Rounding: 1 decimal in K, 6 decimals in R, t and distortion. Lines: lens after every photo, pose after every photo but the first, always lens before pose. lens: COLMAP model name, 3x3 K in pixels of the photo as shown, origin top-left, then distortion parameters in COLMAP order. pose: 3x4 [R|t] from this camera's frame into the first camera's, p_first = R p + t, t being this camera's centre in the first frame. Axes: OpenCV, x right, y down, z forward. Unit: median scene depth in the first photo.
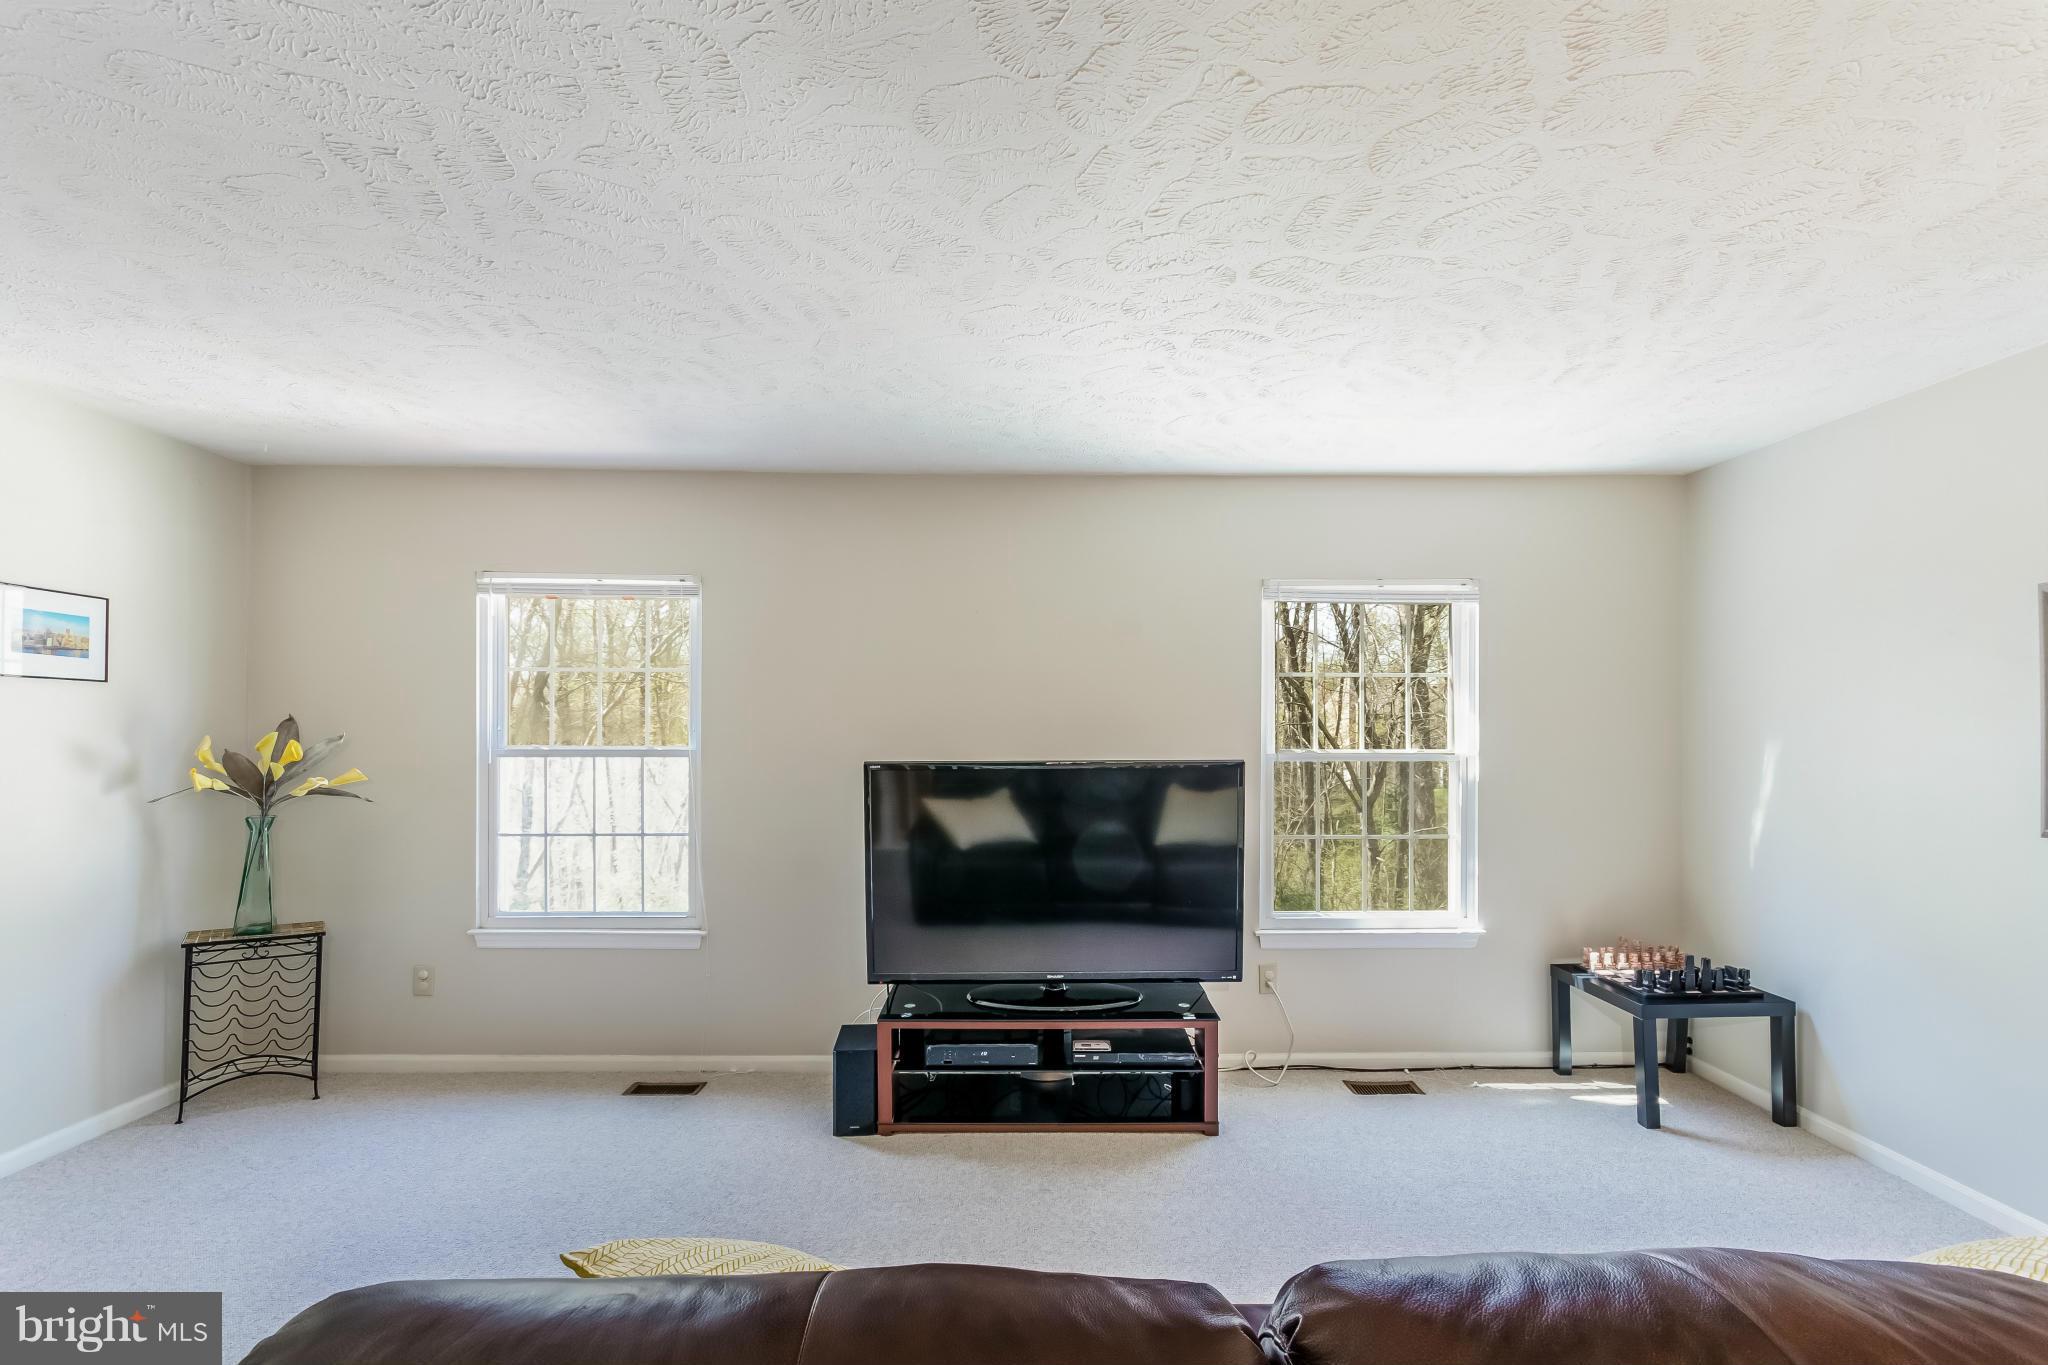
lens RADIAL K [[930.4, 0, 1025.5], [0, 930.4, 716.7], [0, 0, 1]] dist [0.003818, 0.000386]
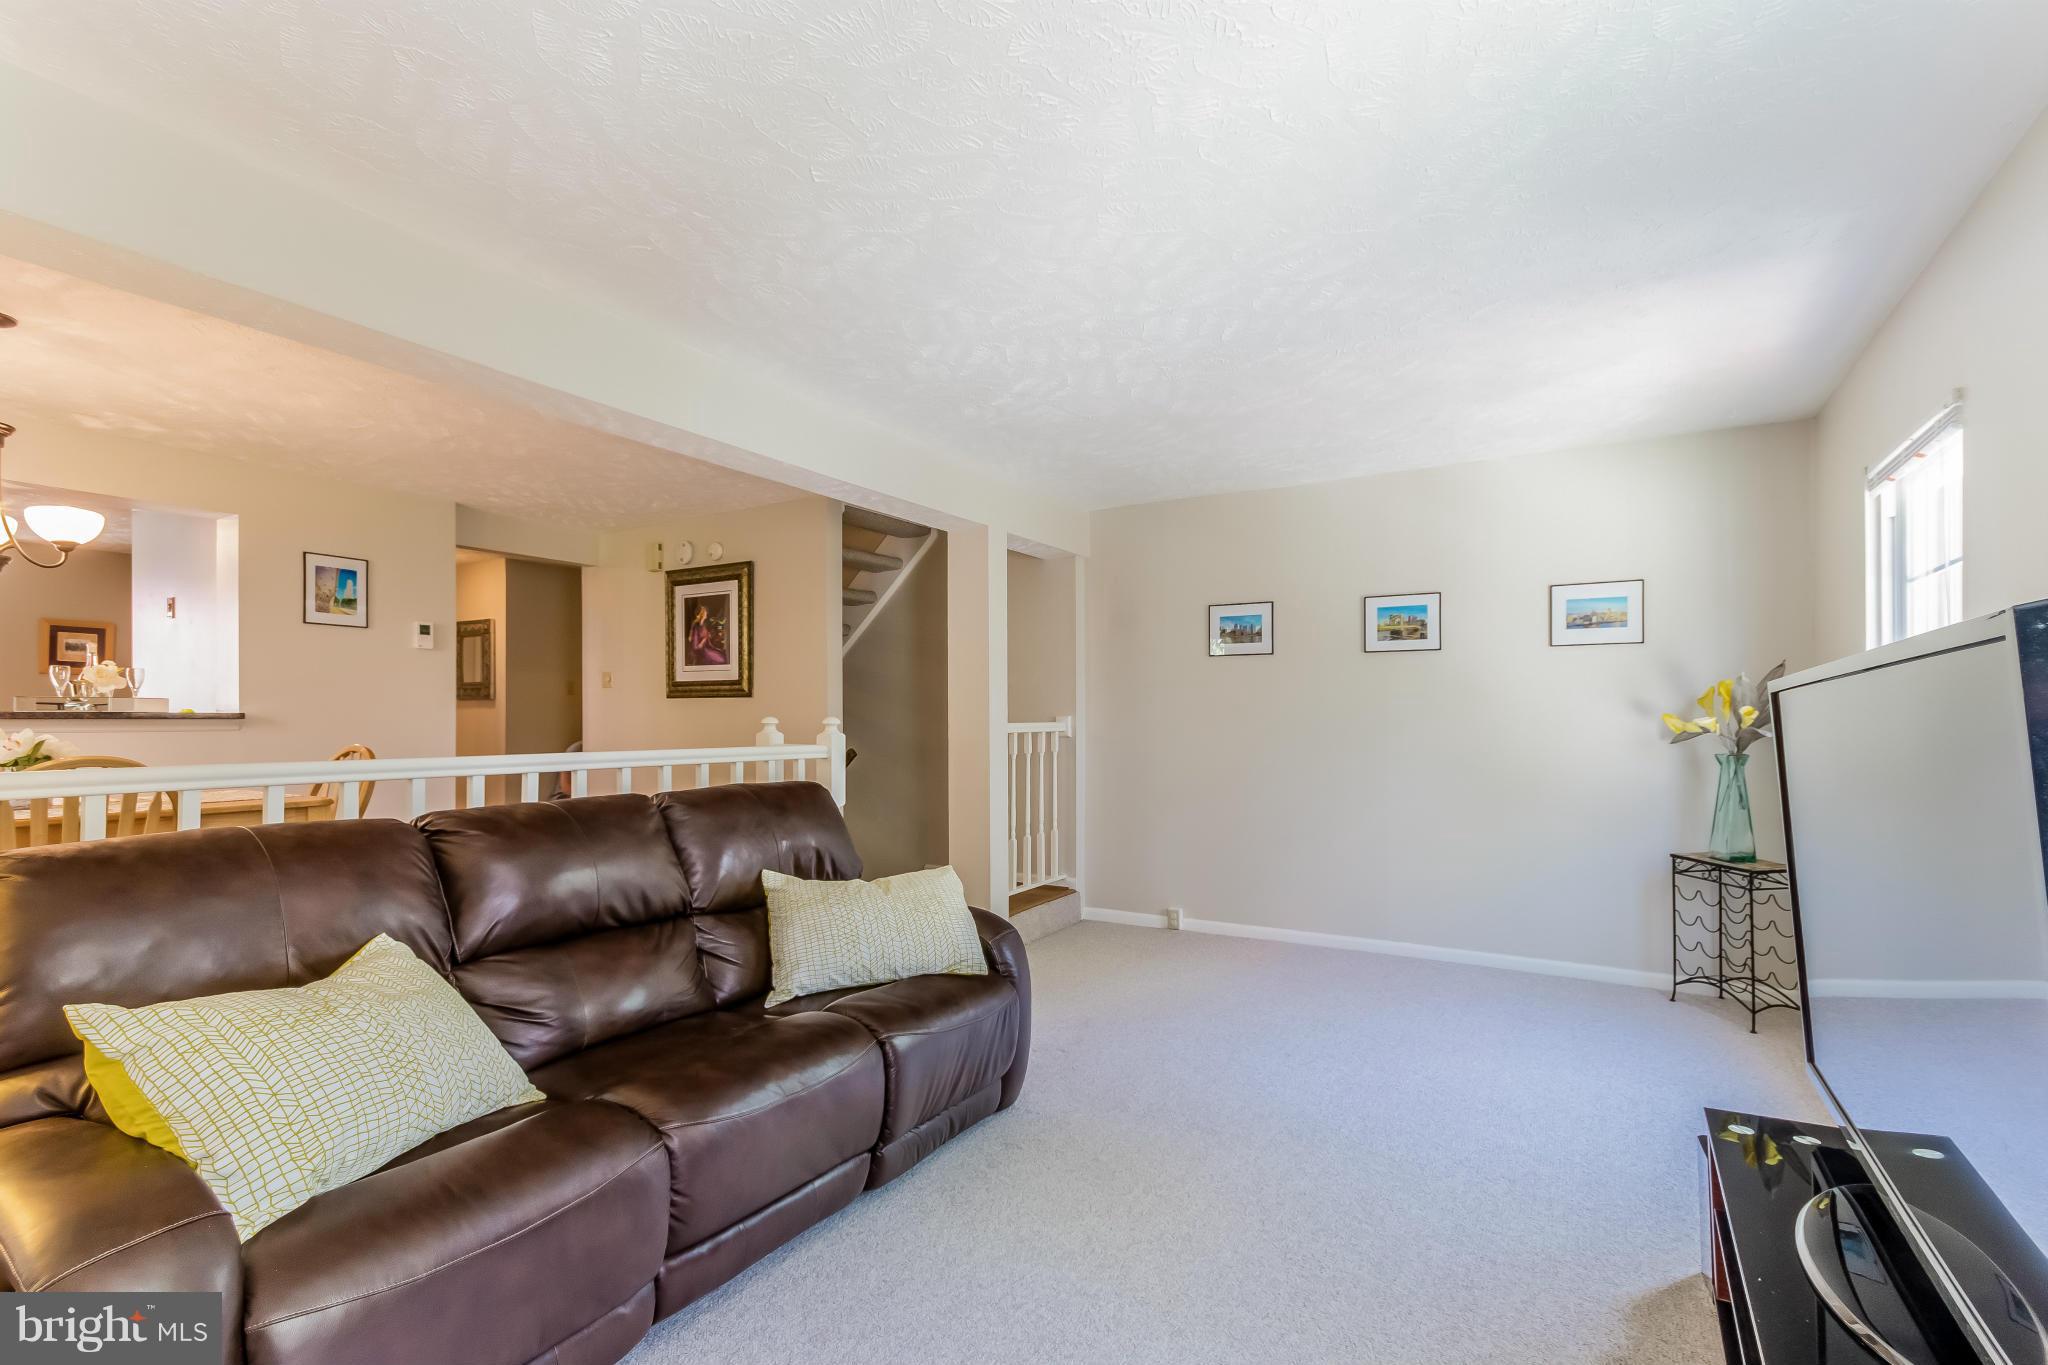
lens RADIAL K [[930.4, 0, 1025.5], [0, 930.4, 716.7], [0, 0, 1]] dist [0.003818, 0.000386]
pose [[-0.512117, -0.009050, -0.858868, 0.550583], [0.017114, 0.999638, -0.020738, 0.074526], [0.858745, -0.025319, -0.511777, 0.894767]]
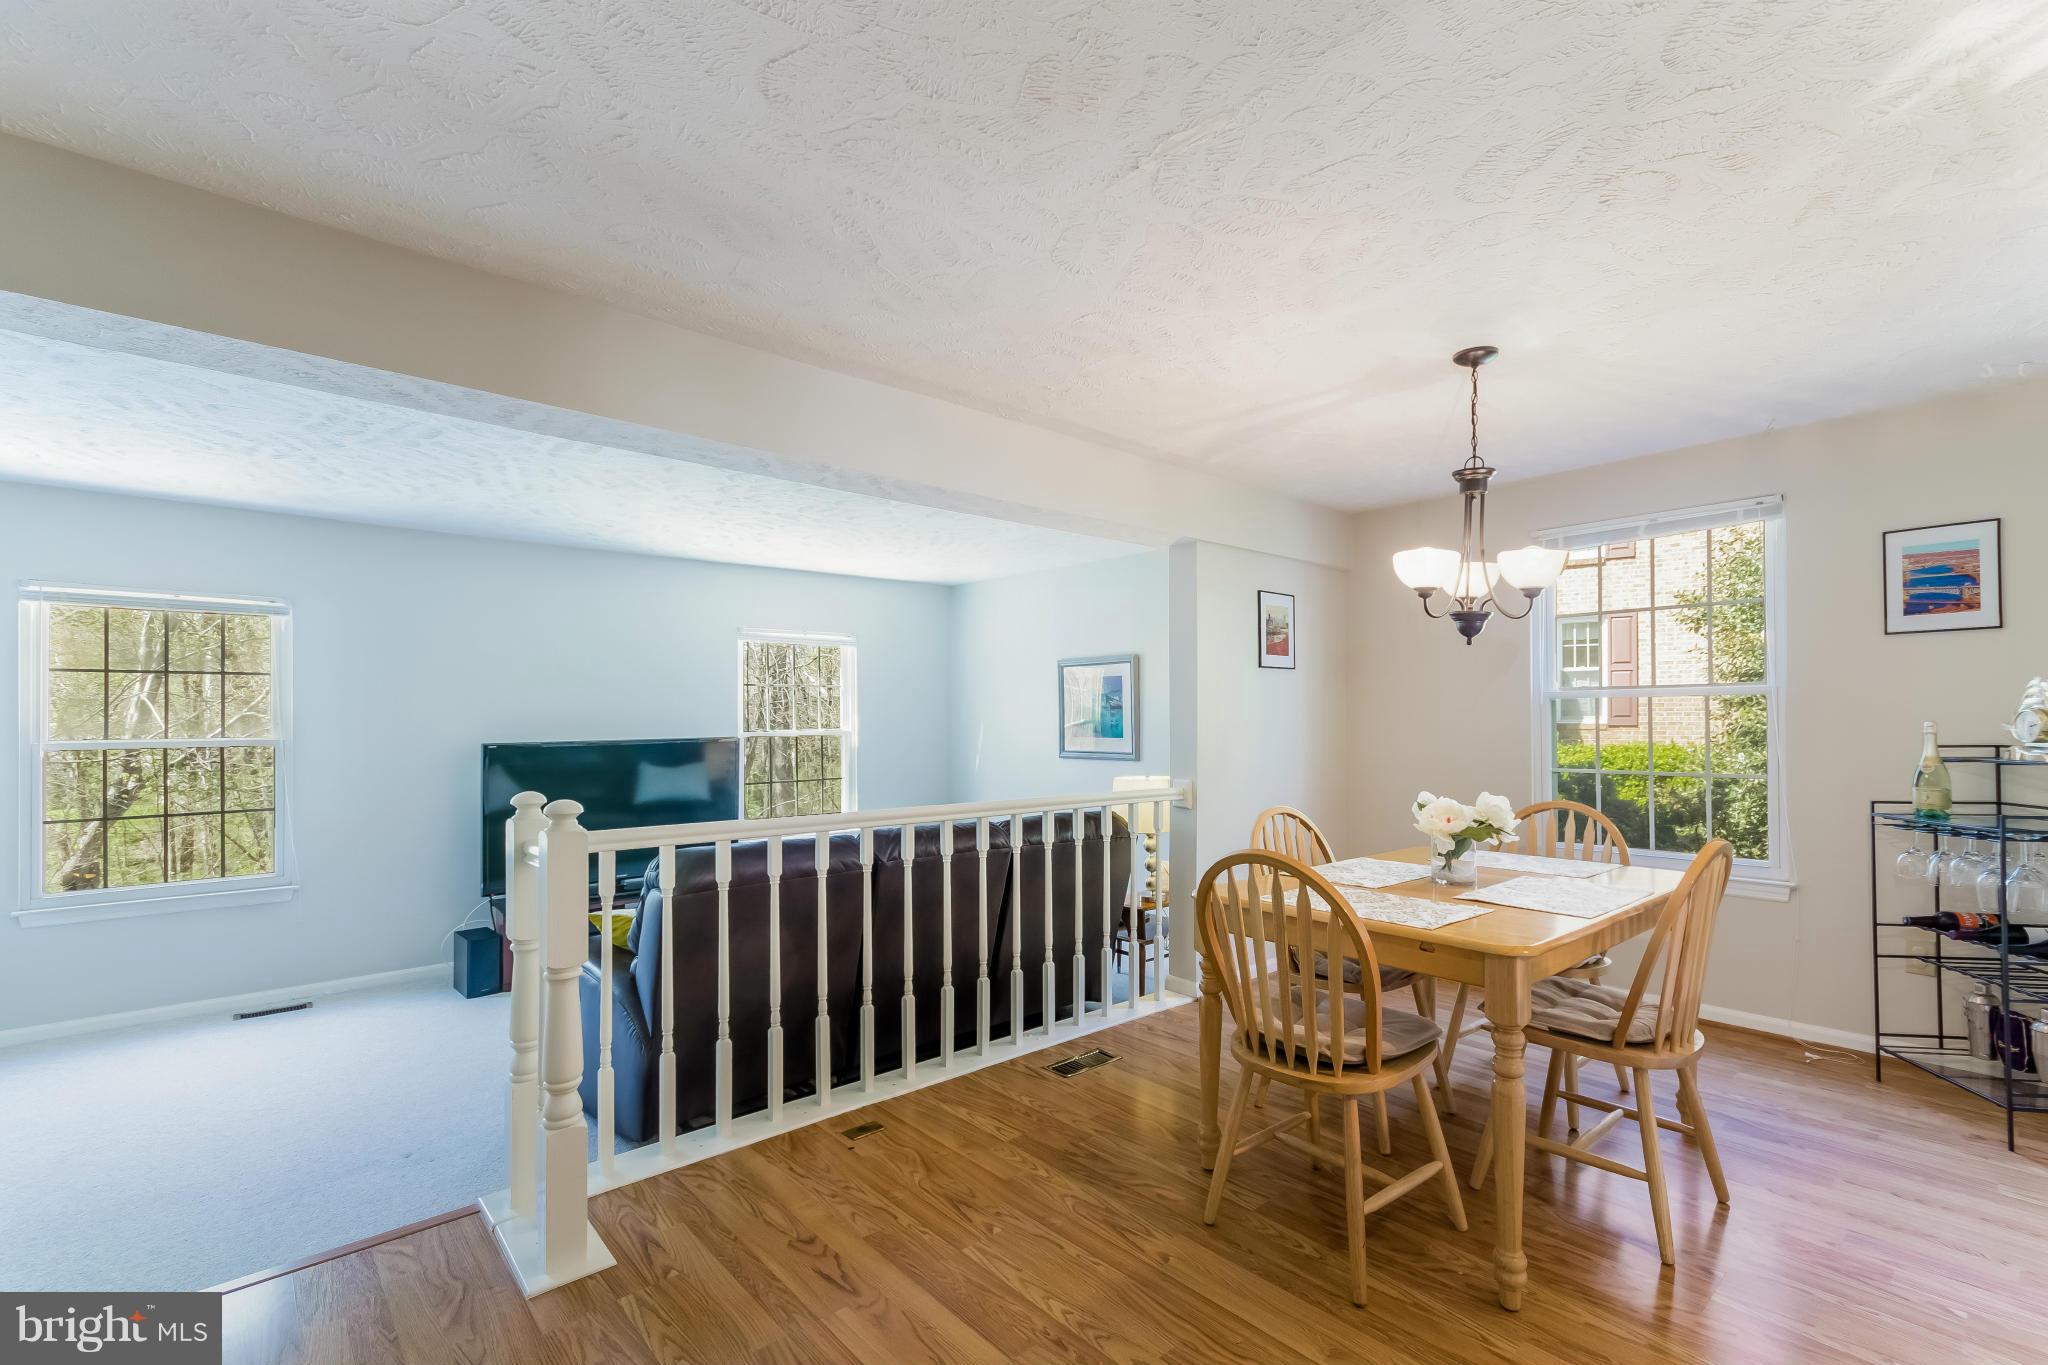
lens RADIAL K [[917.8, 0, 1075.9], [0, 917.8, 713.6], [0, 0, 1]] dist [0.020359, -0.000039]
pose [[0.731558, -0.006096, 0.681752, -0.455849], [-0.005206, 0.999881, 0.014527, -0.024057], [-0.681759, -0.014177, 0.731440, -0.652524]]
